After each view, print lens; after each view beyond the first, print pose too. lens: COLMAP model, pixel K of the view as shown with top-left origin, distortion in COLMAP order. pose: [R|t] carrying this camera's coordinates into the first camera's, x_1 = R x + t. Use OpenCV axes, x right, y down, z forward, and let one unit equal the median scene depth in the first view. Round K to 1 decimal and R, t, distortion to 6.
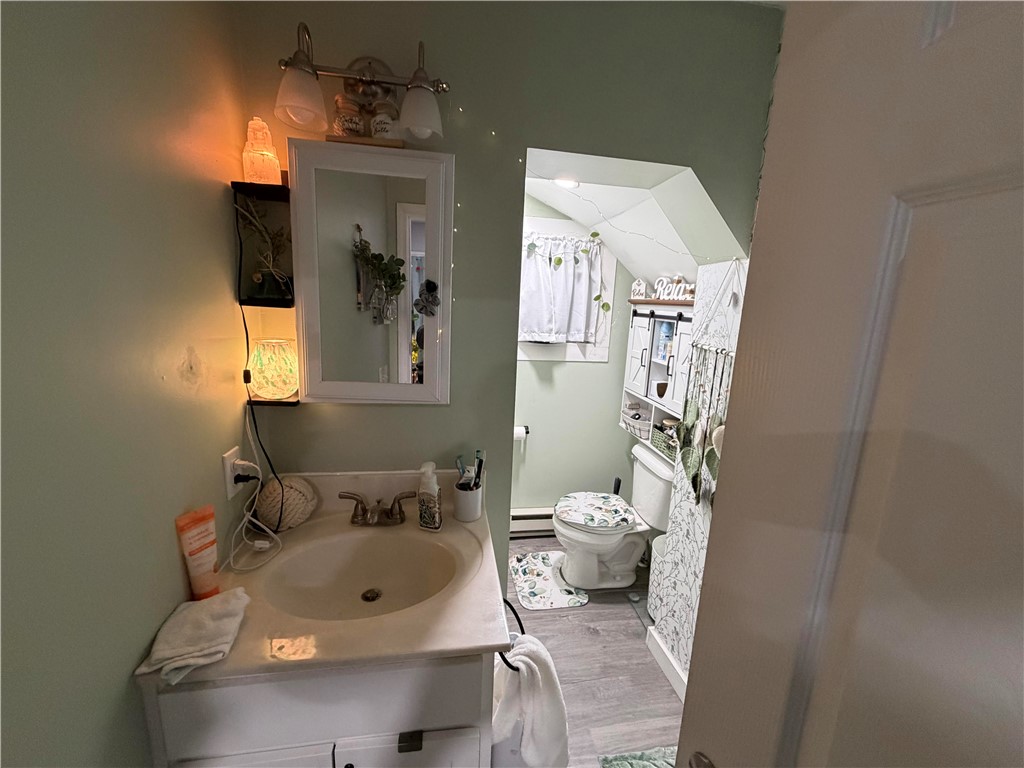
lens RADIAL K [[409.7, 0, 511.0], [0, 409.7, 384.2], [0, 0, 1]] dist [-0.000498, 0.000187]
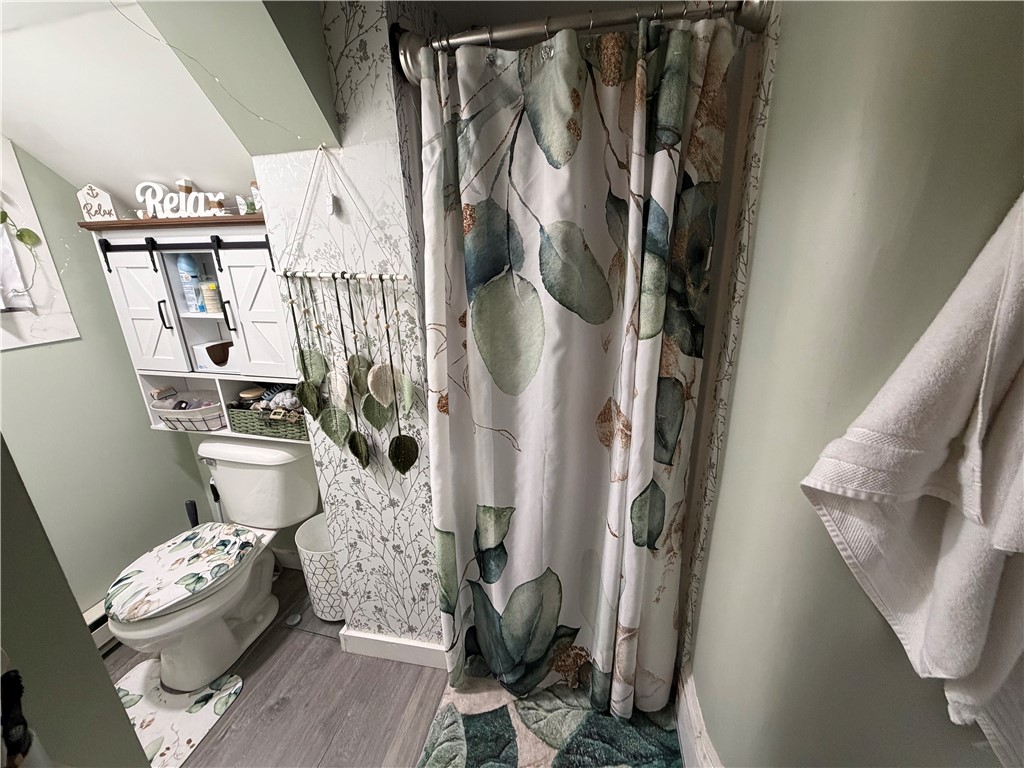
lens RADIAL K [[409.7, 0, 513.9], [0, 409.7, 382.1], [0, 0, 1]] dist [-0.000498, 0.000187]
pose [[0.366918, -0.332920, 0.868640, -0.089549], [0.221283, 0.938200, 0.266109, -0.020627], [-0.903552, 0.094575, 0.417912, 0.326257]]
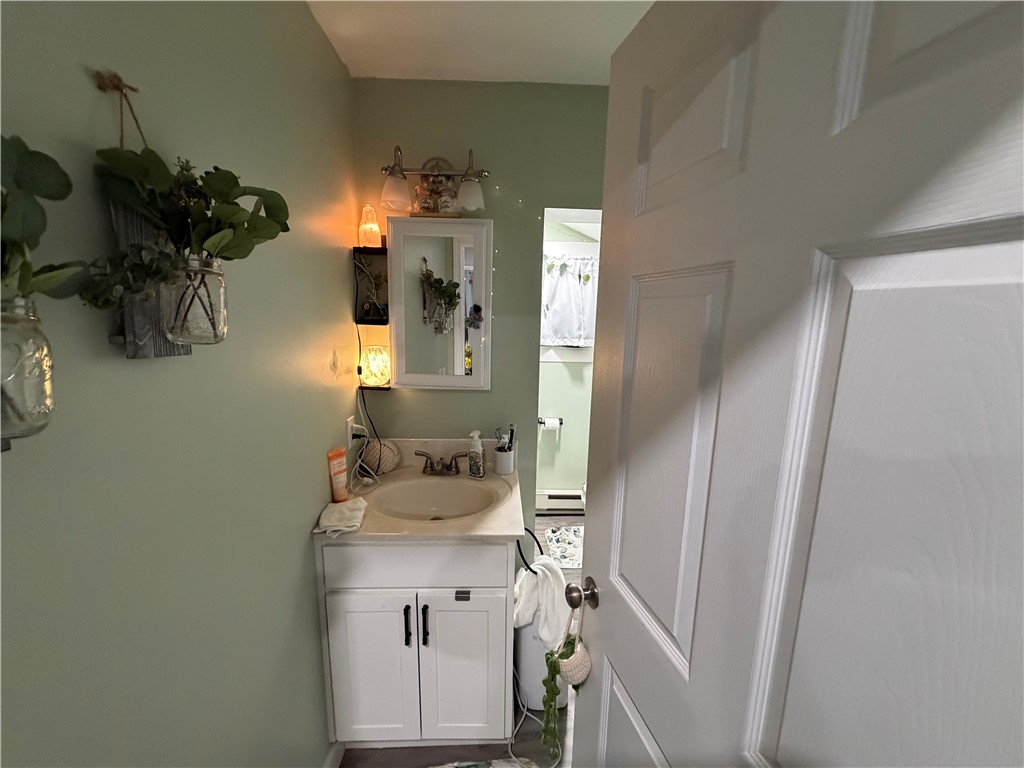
lens RADIAL K [[409.7, 0, 514.7], [0, 409.7, 380.7], [0, 0, 1]] dist [-0.000498, 0.000187]
pose [[0.993135, -0.003509, -0.116924, 0.066335], [0.000853, 0.999741, -0.022757, 0.032489], [0.116974, 0.022501, 0.992880, -0.266230]]
